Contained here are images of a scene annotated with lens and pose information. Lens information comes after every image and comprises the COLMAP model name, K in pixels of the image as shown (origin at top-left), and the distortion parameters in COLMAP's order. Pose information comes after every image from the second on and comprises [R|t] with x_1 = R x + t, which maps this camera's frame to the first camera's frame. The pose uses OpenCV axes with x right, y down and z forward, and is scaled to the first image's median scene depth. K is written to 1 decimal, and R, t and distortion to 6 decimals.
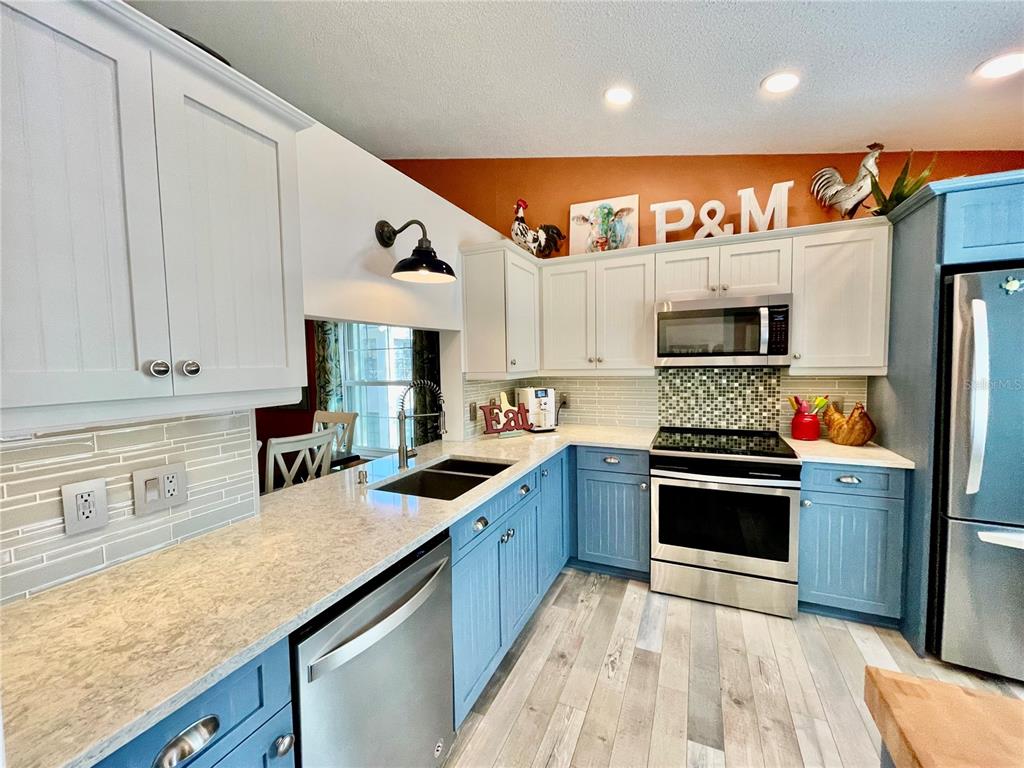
lens RADIAL K [[411.1, 0, 512.1], [0, 411.1, 386.9], [0, 0, 1]] dist [0.001626, -0.000173]
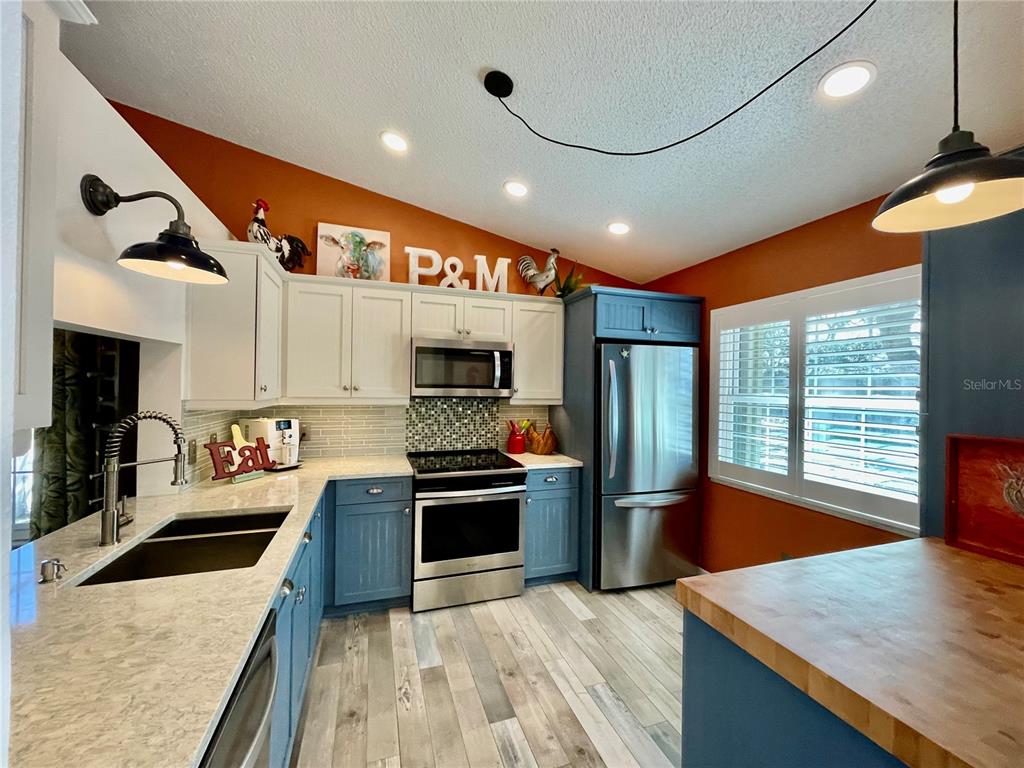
lens RADIAL K [[411.1, 0, 510.9], [0, 411.1, 386.7], [0, 0, 1]] dist [0.001626, -0.000173]
pose [[0.729812, 0.030216, 0.682980, -0.190837], [0.014008, 0.998152, -0.059127, -0.006944], [-0.683505, 0.052719, 0.728040, 0.042711]]
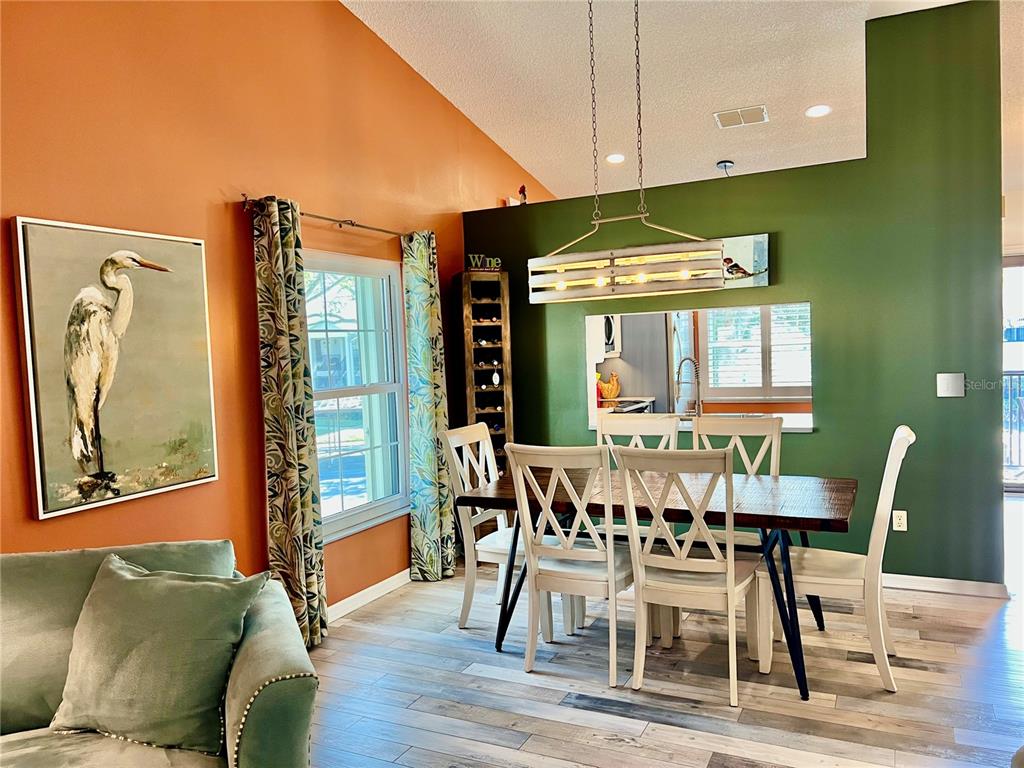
lens RADIAL K [[769.7, 0, 503.0], [0, 769.7, 392.4], [0, 0, 1]] dist [0.062163, -0.071877]
pose [[0.045233, -0.038681, 0.998227, -2.056706], [0.103852, 0.994018, 0.033811, -0.033369], [-0.993564, 0.102139, 0.048980, 1.117792]]
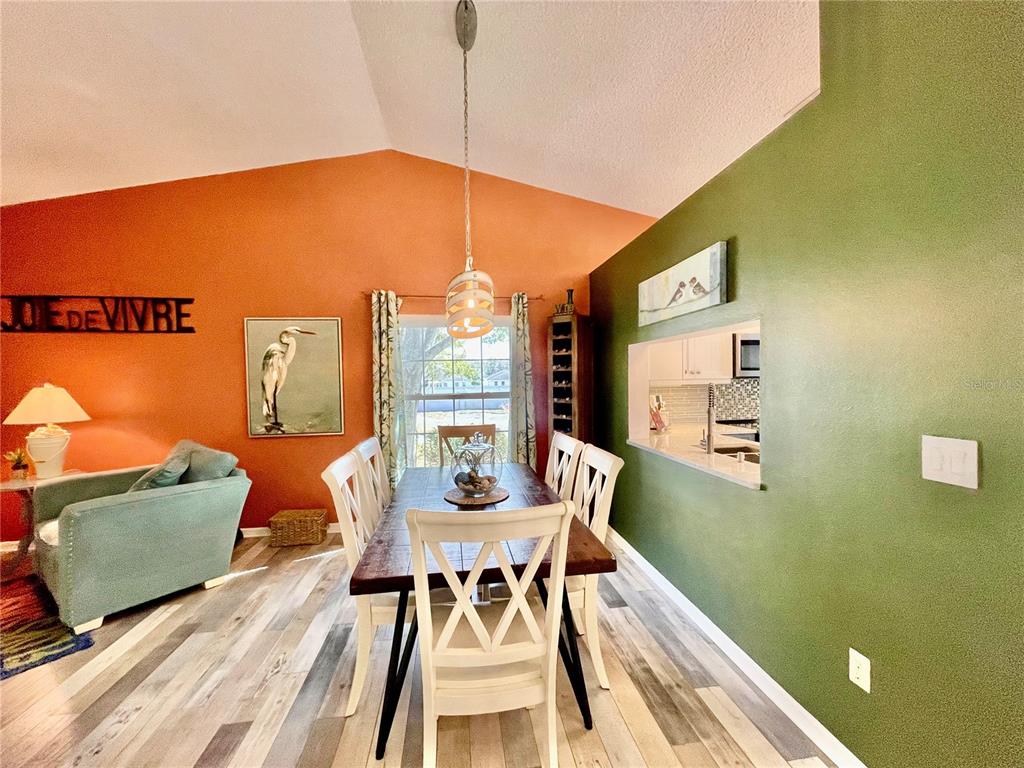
lens RADIAL K [[411.1, 0, 506.6], [0, 411.1, 385.3], [0, 0, 1]] dist [0.001626, -0.000173]
pose [[0.847592, -0.000260, 0.530648, -1.084351], [0.031730, 0.998235, -0.050192, 0.026371], [-0.529699, 0.059379, 0.846105, 0.201009]]
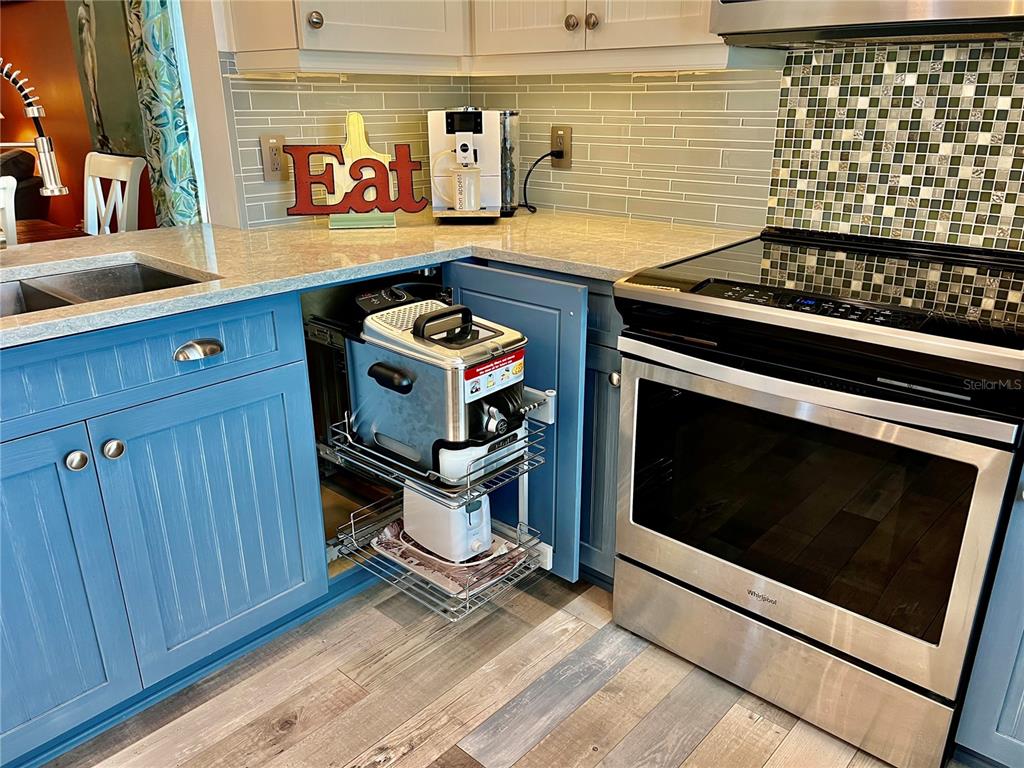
lens RADIAL K [[769.7, 0, 522.3], [0, 769.7, 390.7], [0, 0, 1]] dist [0.062163, -0.071877]
pose [[0.953449, 0.123629, -0.275045, 0.396585], [-0.036176, 0.952403, 0.302688, 0.037878], [0.299375, -0.278648, 0.912540, 0.297862]]
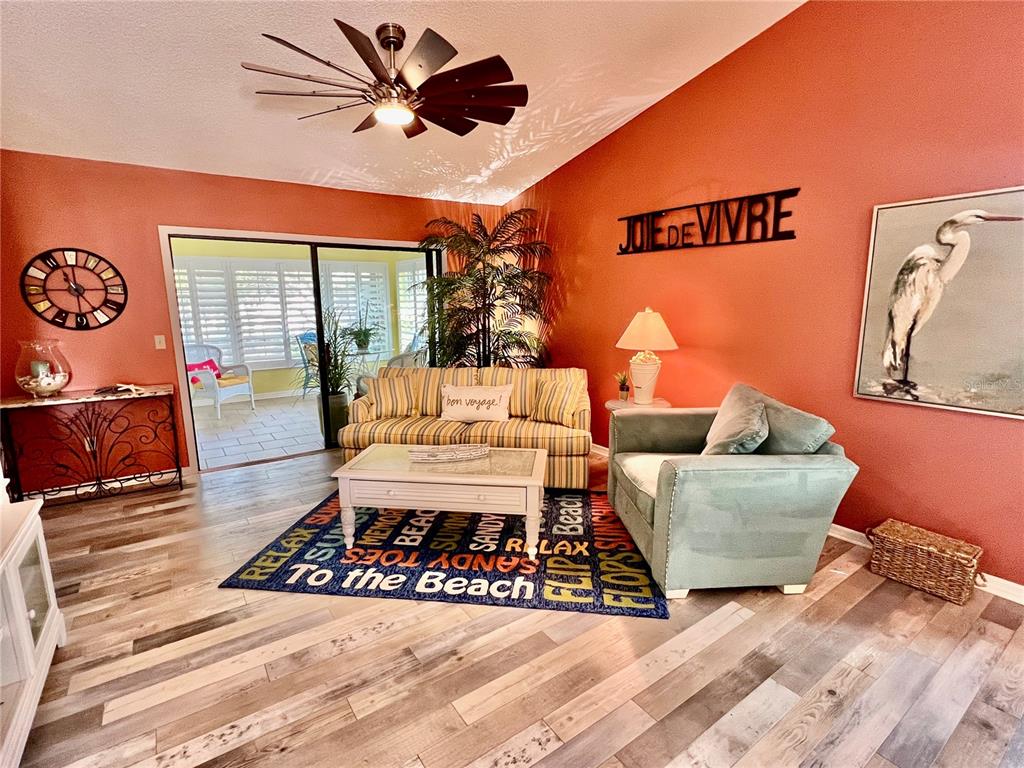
lens RADIAL K [[496.5, 0, 512.6], [0, 496.5, 393.2], [0, 0, 1]] dist [-0.002662, 0.000819]
pose [[0.862739, 0.108216, -0.493935, -1.191201], [-0.038774, 0.988113, 0.148761, -0.034569], [0.504161, -0.109190, 0.856679, 0.505359]]
